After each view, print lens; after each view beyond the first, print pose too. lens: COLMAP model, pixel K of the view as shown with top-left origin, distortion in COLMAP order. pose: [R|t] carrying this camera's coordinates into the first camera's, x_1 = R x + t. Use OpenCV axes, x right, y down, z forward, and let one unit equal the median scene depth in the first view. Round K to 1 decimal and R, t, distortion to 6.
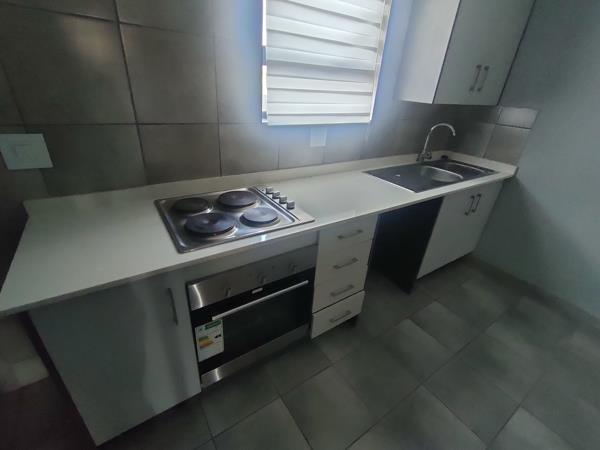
lens RADIAL K [[277.9, 0, 300.0], [0, 277.9, 225.0], [0, 0, 1]] dist [0.000880, 0.000390]
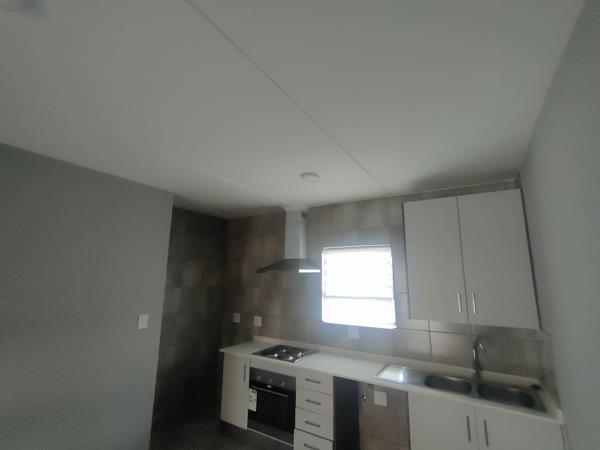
lens RADIAL K [[277.9, 0, 300.0], [0, 277.9, 225.0], [0, 0, 1]] dist [0.000880, 0.000390]
pose [[0.421079, -0.234035, -0.876311, 1.988173], [-0.408512, 0.813666, -0.413600, -0.005400], [0.809821, 0.532142, 0.247012, -0.090090]]
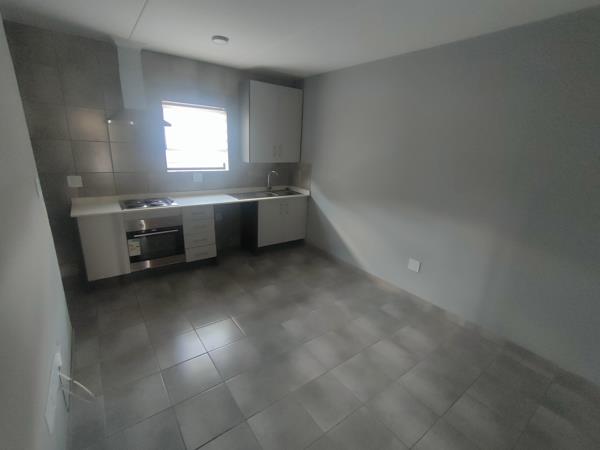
lens RADIAL K [[277.9, 0, 300.0], [0, 277.9, 225.0], [0, 0, 1]] dist [0.000880, 0.000390]
pose [[0.998599, -0.035562, 0.039182, 0.975978], [0.042234, 0.981770, -0.185321, 0.630415], [-0.031878, 0.186716, 0.981897, -1.437203]]
